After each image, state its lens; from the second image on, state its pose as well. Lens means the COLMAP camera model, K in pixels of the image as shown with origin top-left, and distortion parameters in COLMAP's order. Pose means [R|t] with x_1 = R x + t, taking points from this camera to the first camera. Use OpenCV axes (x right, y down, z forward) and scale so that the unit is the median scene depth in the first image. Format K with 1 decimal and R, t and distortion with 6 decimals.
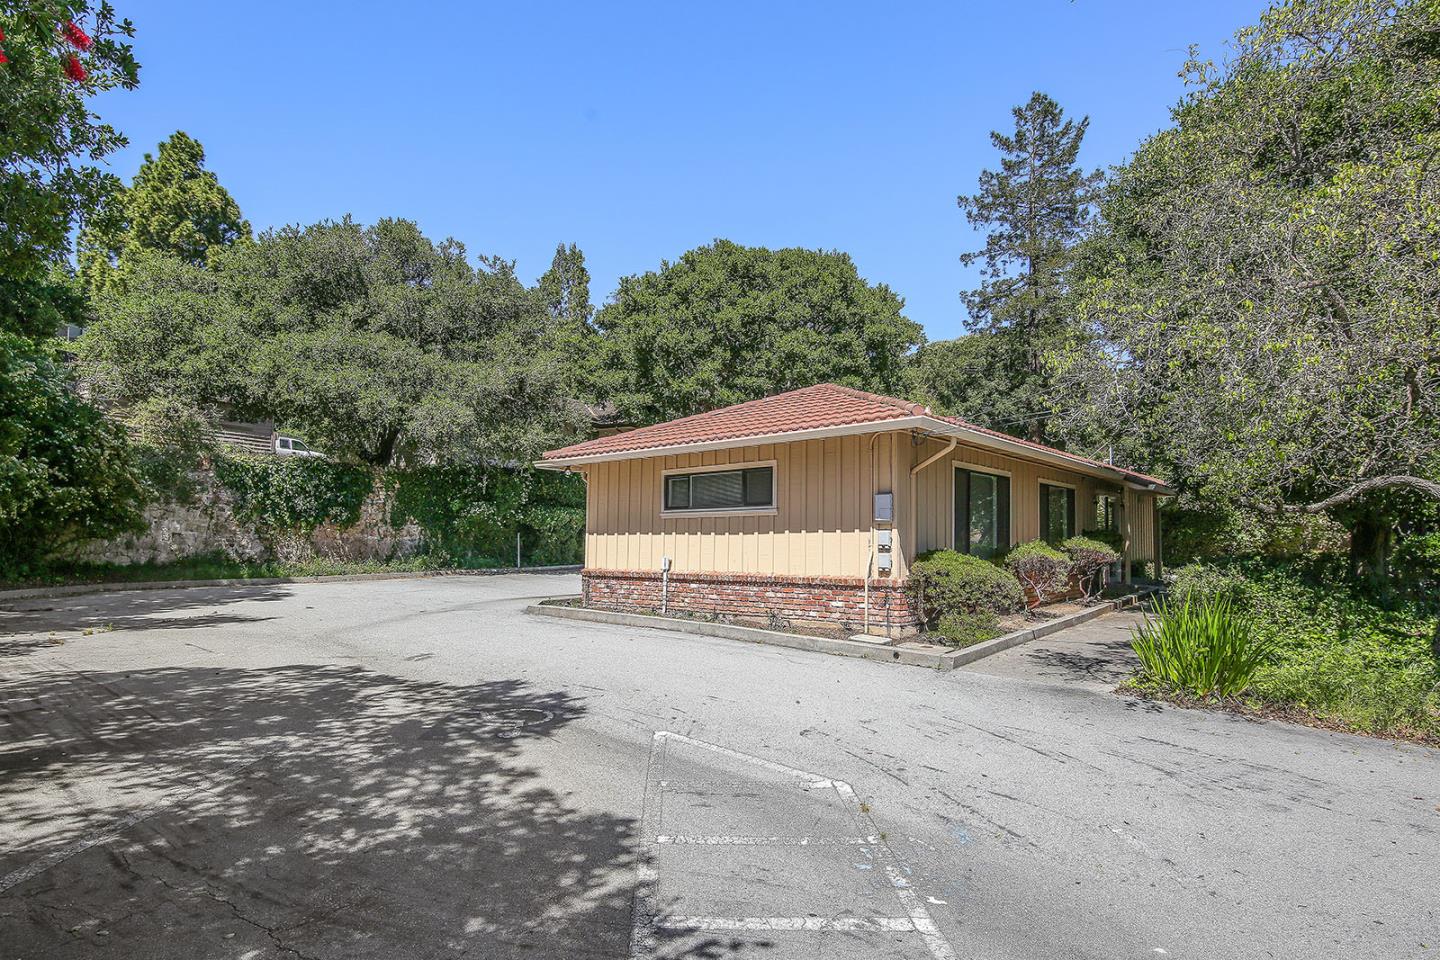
lens RADIAL K [[695.1, 0, 739.4], [0, 695.1, 520.9], [0, 0, 1]] dist [-0.003429, -0.000153]
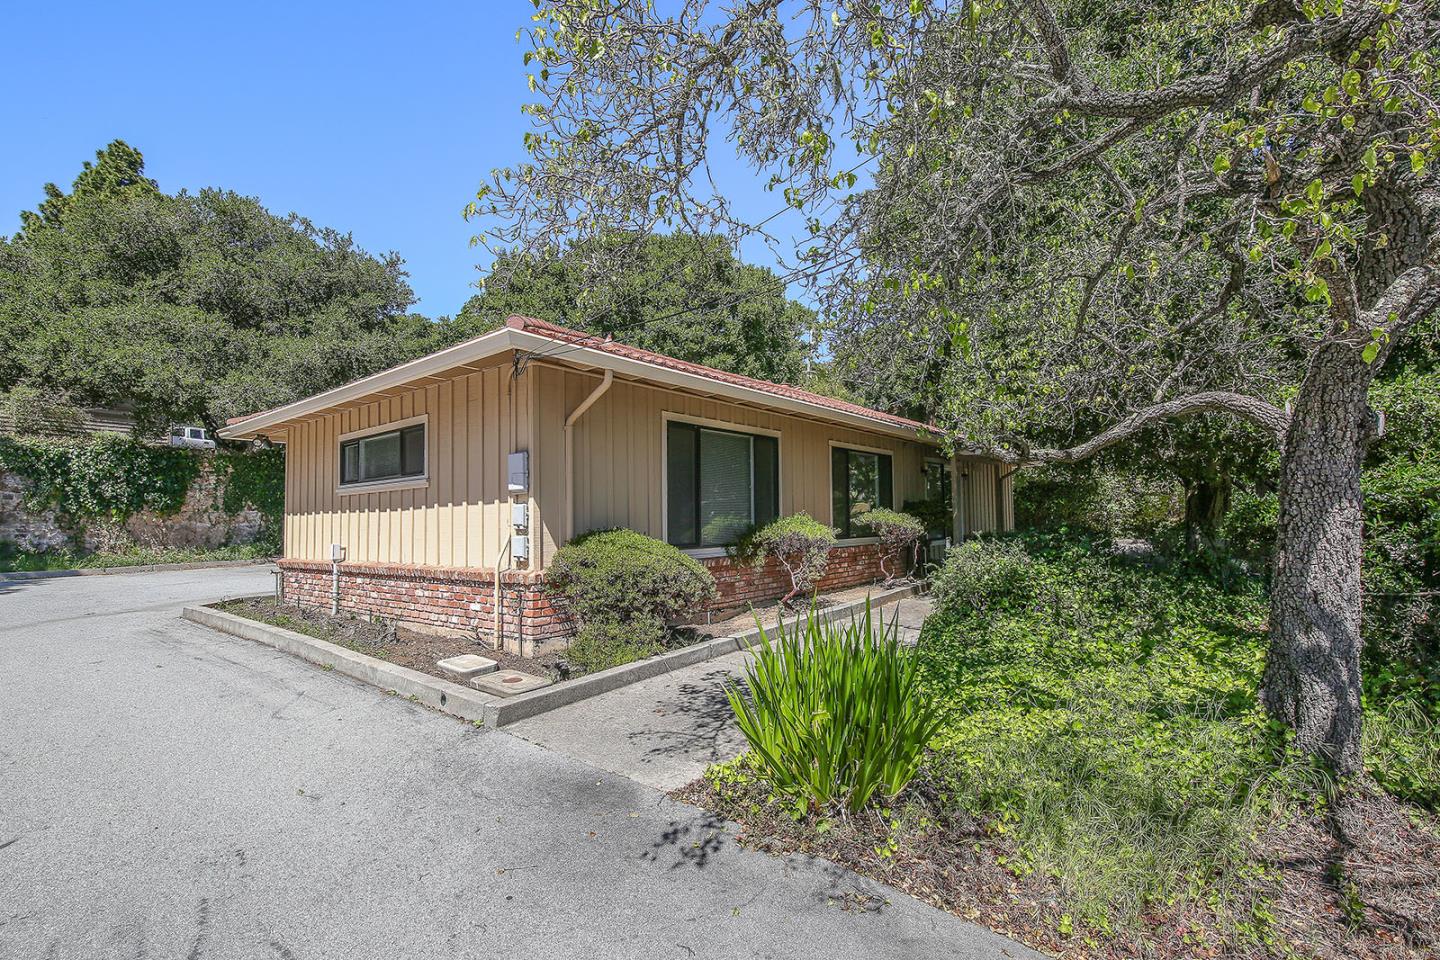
lens RADIAL K [[612.2, 0, 718.2], [0, 612.2, 493.2], [0, 0, 1]] dist [0.003096, -0.006313]
pose [[0.999525, -0.018517, 0.024638, 0.181724], [0.018861, 0.999727, -0.013782, 0.006893], [-0.024376, 0.014240, 0.999601, 0.168036]]
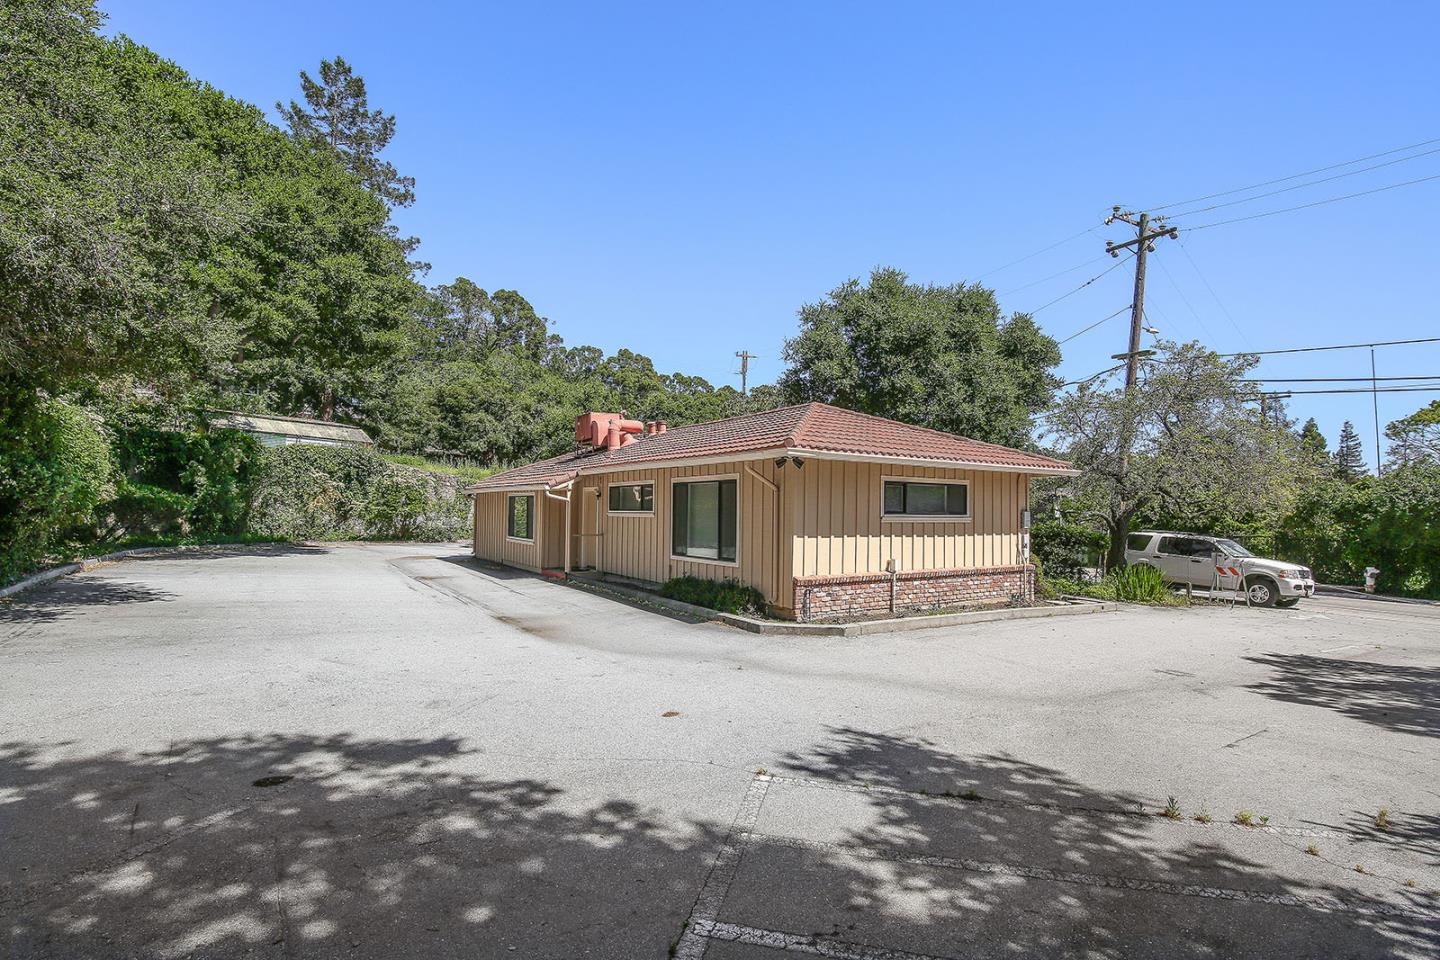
lens RADIAL K [[674.3, 0, 625.8], [0, 674.3, 497.3], [0, 0, 1]] dist [-0.005966, -0.006911]
pose [[0.381910, 0.019120, 0.924002, -0.708598], [-0.040832, 0.999159, -0.003798, -0.012724], [-0.923297, -0.036278, 0.382369, 0.574173]]
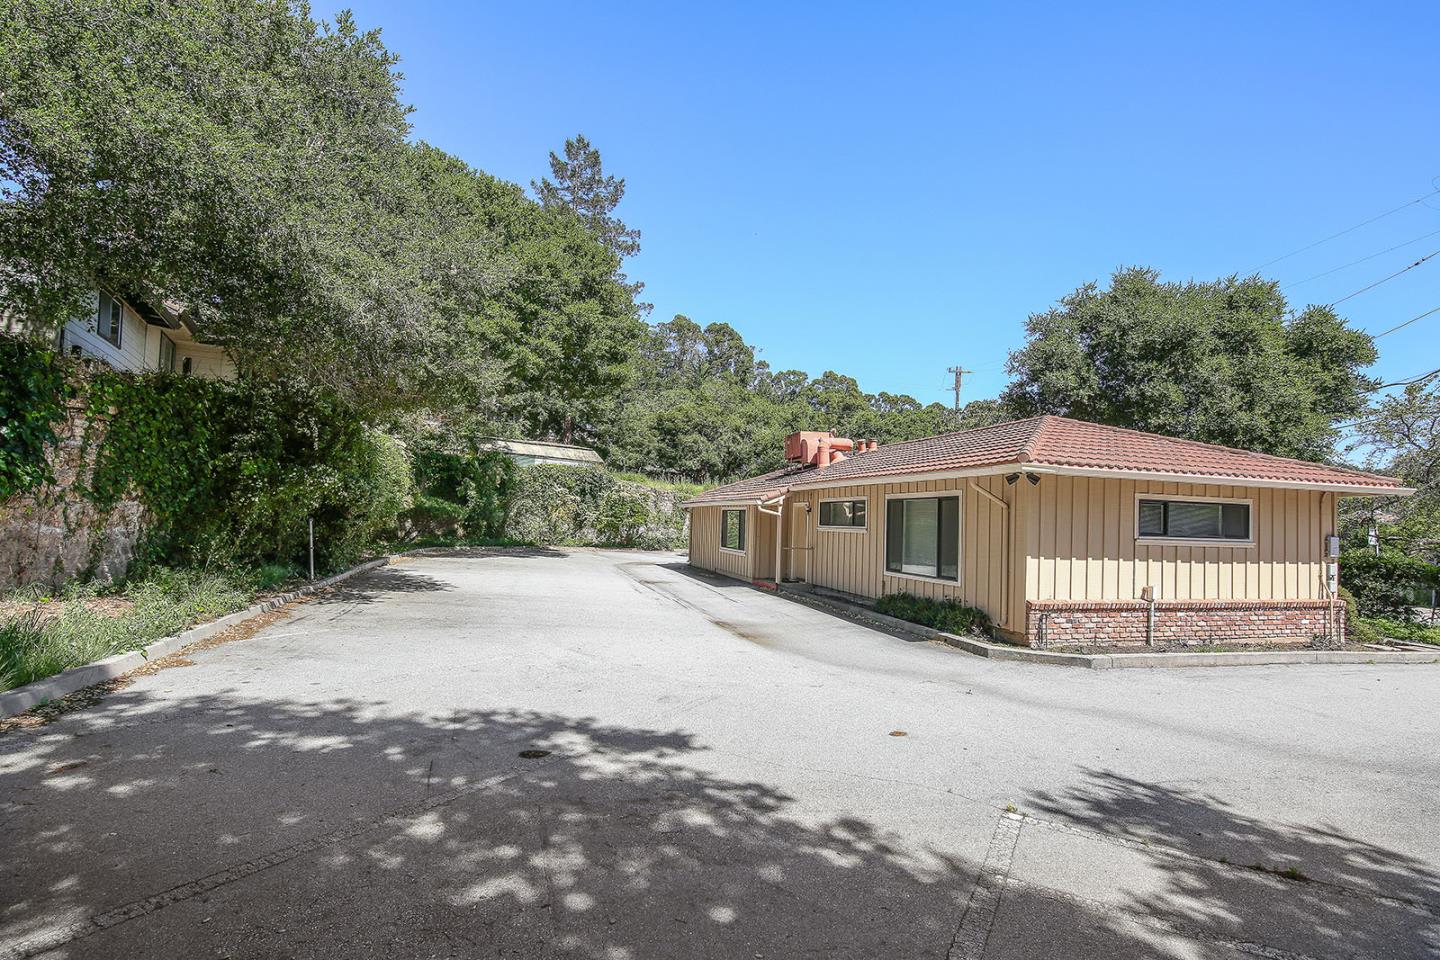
lens RADIAL K [[612.2, 0, 635.2], [0, 612.2, 499.3], [0, 0, 1]] dist [0.003096, -0.006313]
pose [[0.629816, 0.044007, 0.775497, -0.705422], [-0.055379, 0.998397, -0.011680, -0.010352], [-0.774768, -0.035590, 0.631243, 0.594920]]
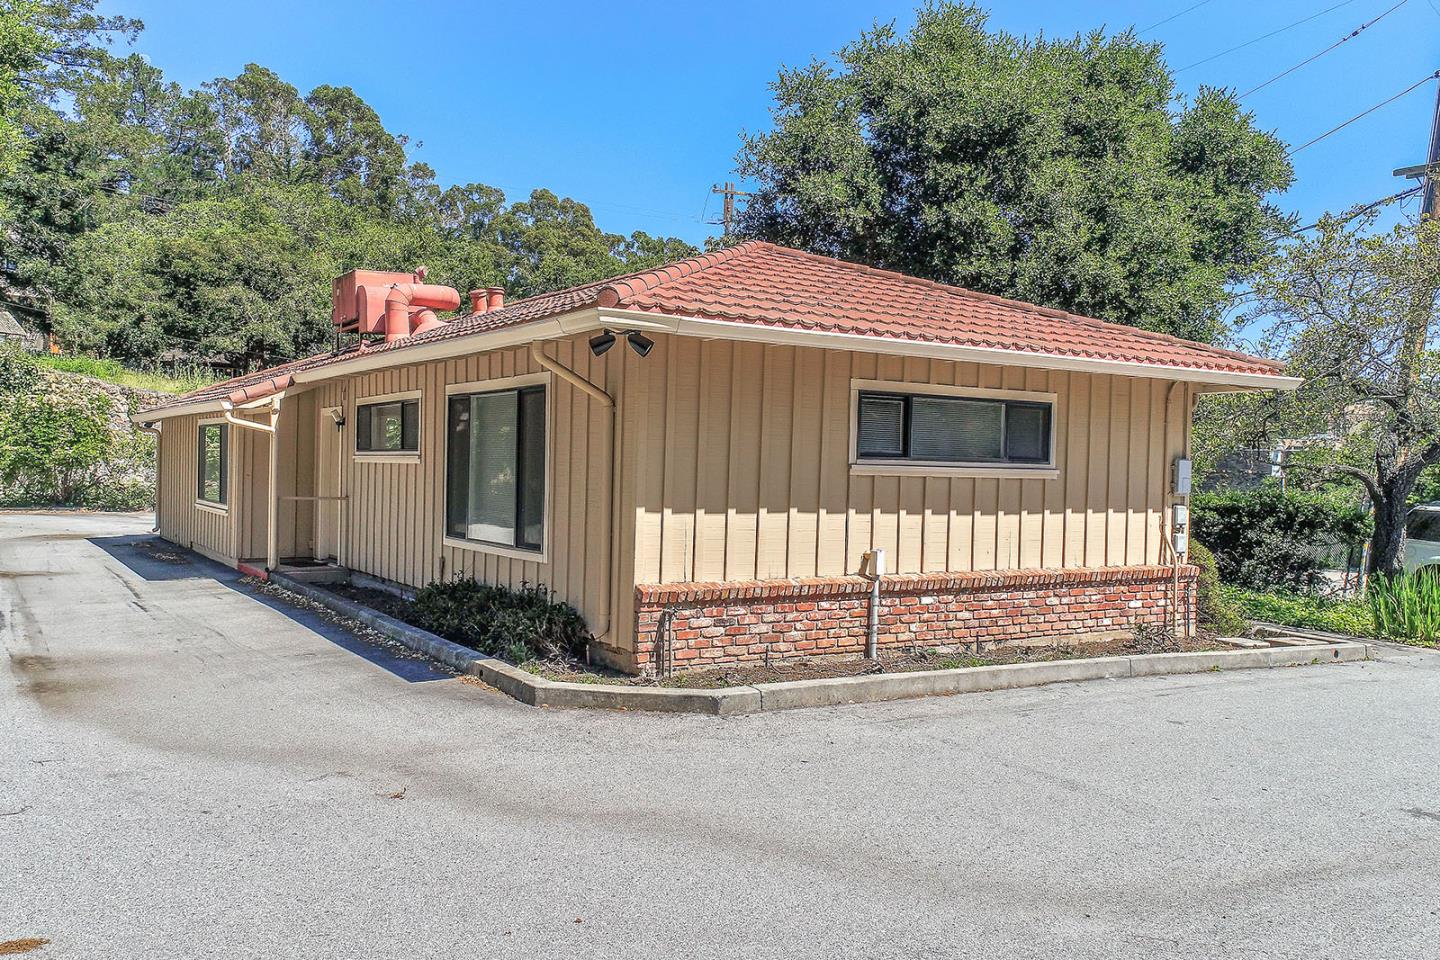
lens RADIAL K [[943.2, 0, 678.5], [0, 943.2, 495.8], [0, 0, 1]] dist [-0.009883, 0.002403]
pose [[0.436368, -0.011459, 0.899695, -0.464742], [-0.047751, 0.998215, 0.035874, -0.003967], [-0.898500, -0.058616, 0.435042, 0.481171]]
